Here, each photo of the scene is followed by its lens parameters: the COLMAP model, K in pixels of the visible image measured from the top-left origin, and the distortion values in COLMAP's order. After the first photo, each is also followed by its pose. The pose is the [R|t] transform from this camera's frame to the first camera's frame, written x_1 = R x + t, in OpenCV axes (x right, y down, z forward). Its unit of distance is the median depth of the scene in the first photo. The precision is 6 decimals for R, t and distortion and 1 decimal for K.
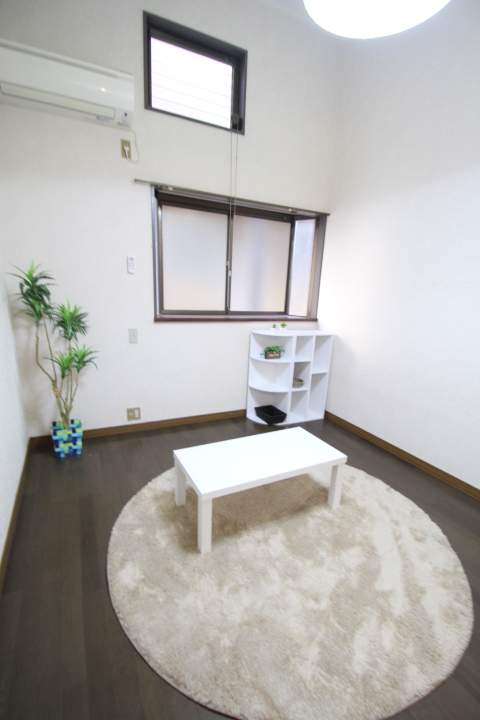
lens RADIAL K [[335.9, 0, 241.3], [0, 335.9, 374.3], [0, 0, 1]] dist [-0.001903, -0.000665]
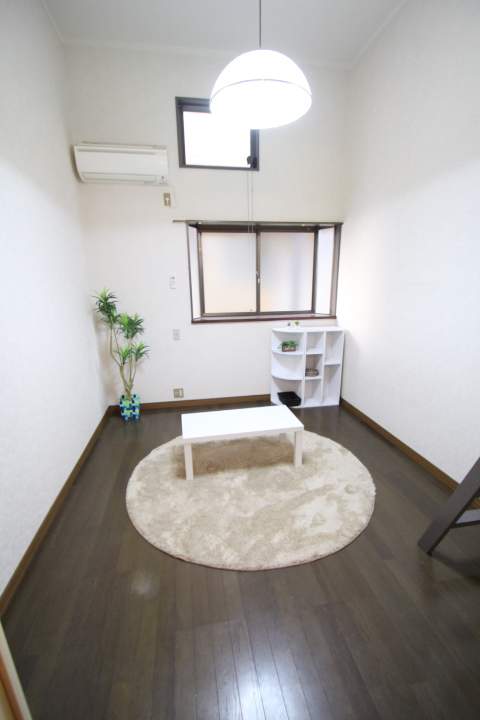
lens RADIAL K [[335.9, 0, 241.3], [0, 335.9, 374.3], [0, 0, 1]] dist [-0.001903, -0.000665]
pose [[0.957409, 0.017774, -0.288188, 0.318366], [-0.013562, 0.999770, 0.016606, 0.018738], [0.288417, -0.011991, 0.957430, -0.215103]]
